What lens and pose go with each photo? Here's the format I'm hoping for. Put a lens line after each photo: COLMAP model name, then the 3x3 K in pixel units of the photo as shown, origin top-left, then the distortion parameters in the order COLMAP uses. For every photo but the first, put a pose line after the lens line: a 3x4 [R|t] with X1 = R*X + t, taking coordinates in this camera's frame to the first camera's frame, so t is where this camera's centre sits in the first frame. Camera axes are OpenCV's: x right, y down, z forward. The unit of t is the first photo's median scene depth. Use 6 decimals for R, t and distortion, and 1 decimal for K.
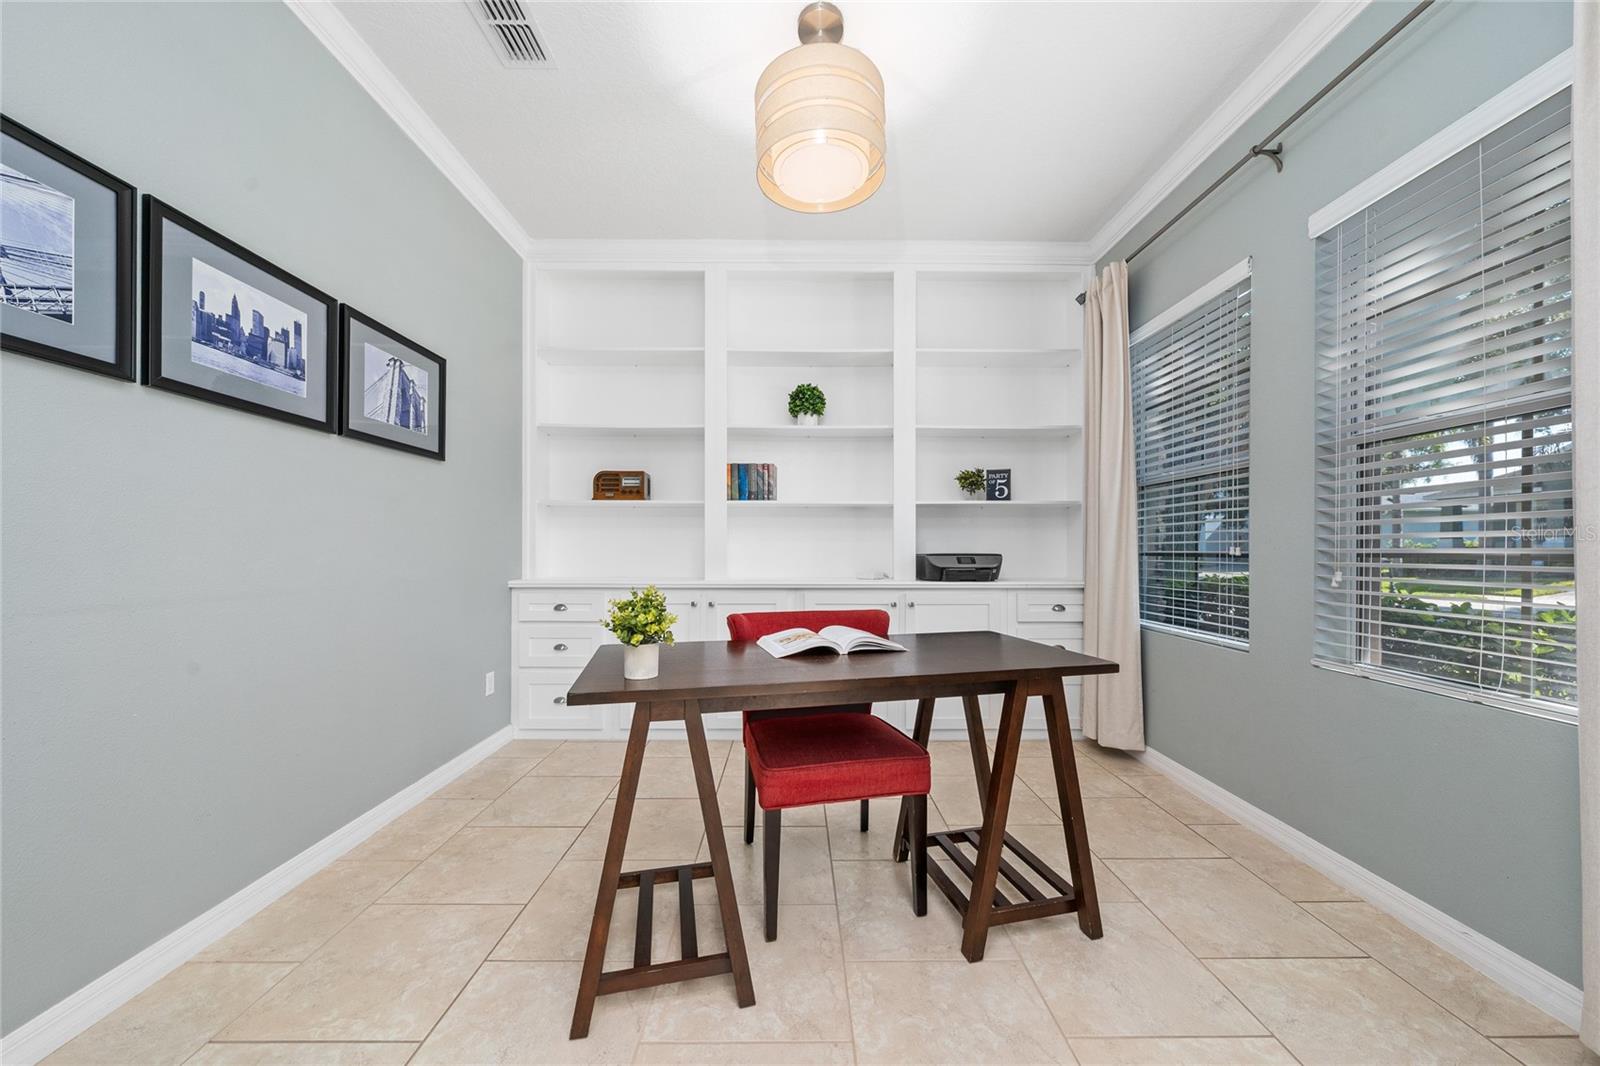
lens RADIAL K [[550.7, 0, 798.8], [0, 550.7, 551.1], [0, 0, 1]] dist [-0.002242, 0.000211]
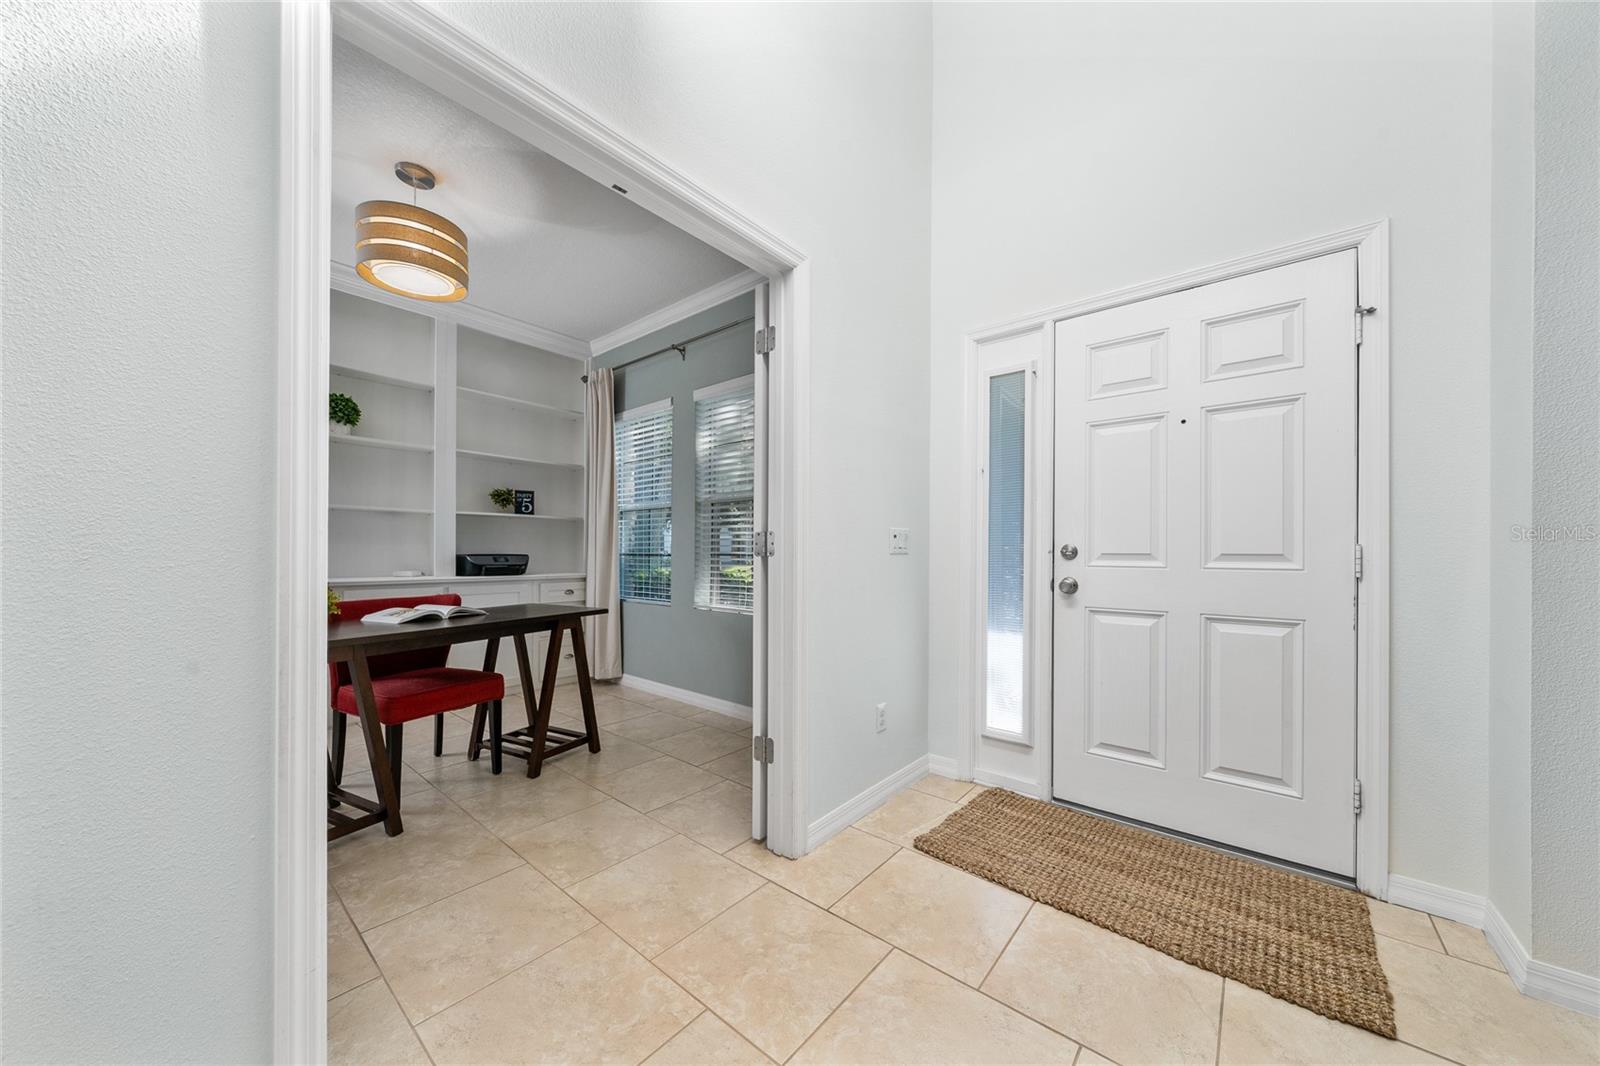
lens RADIAL K [[550.7, 0, 804.3], [0, 550.7, 554.6], [0, 0, 1]] dist [-0.002242, 0.000211]
pose [[0.643222, 0.000575, 0.765680, -0.290363], [-0.002463, 0.999996, 0.001318, 0.003028], [-0.765676, -0.002733, 0.643221, -0.489546]]
